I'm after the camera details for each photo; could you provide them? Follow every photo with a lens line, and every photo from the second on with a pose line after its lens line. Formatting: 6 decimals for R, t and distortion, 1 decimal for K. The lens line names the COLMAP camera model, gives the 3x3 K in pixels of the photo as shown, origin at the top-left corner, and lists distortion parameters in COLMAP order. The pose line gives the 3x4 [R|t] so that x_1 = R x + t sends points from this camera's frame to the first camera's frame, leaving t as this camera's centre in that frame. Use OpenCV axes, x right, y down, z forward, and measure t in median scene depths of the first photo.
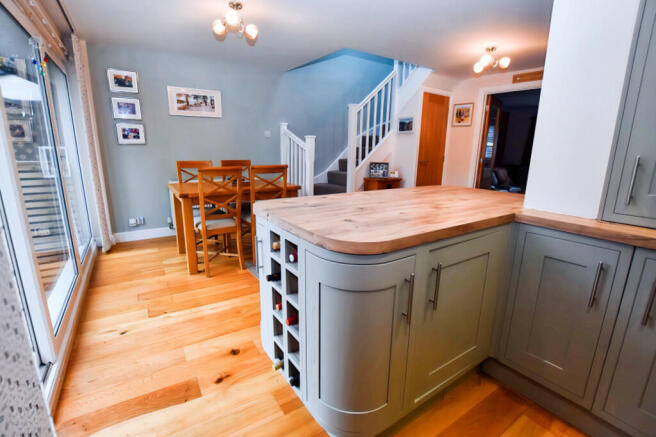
lens RADIAL K [[297.0, 0, 328.0], [0, 297.0, 218.5], [0, 0, 1]] dist [-0.026655, -0.000033]
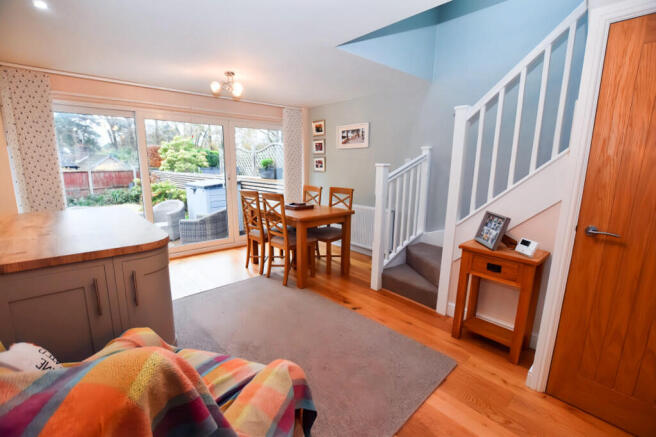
lens RADIAL K [[297.0, 0, 328.0], [0, 297.0, 218.5], [0, 0, 1]] dist [-0.026655, -0.000033]
pose [[0.137471, 0.160253, -0.977456, 0.715950], [-0.240302, 0.962740, 0.124044, -0.211441], [0.960914, 0.217832, 0.170858, 0.796481]]
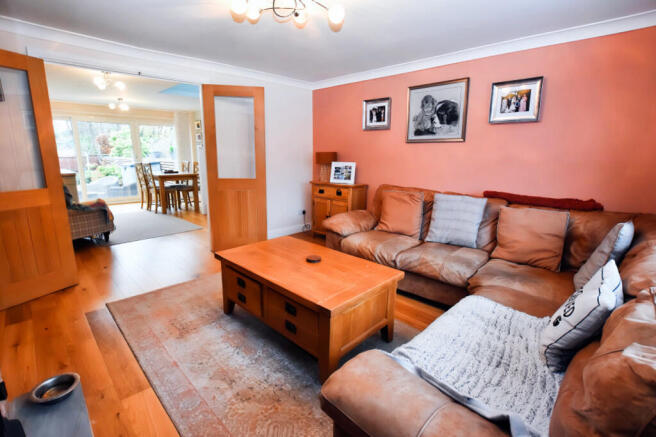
lens RADIAL K [[297.0, 0, 328.0], [0, 297.0, 218.5], [0, 0, 1]] dist [-0.026655, -0.000033]
pose [[0.218986, 0.193559, -0.956337, 1.578880], [-0.236107, 0.961510, 0.140542, -0.298215], [0.946731, 0.195021, 0.256258, 1.316623]]
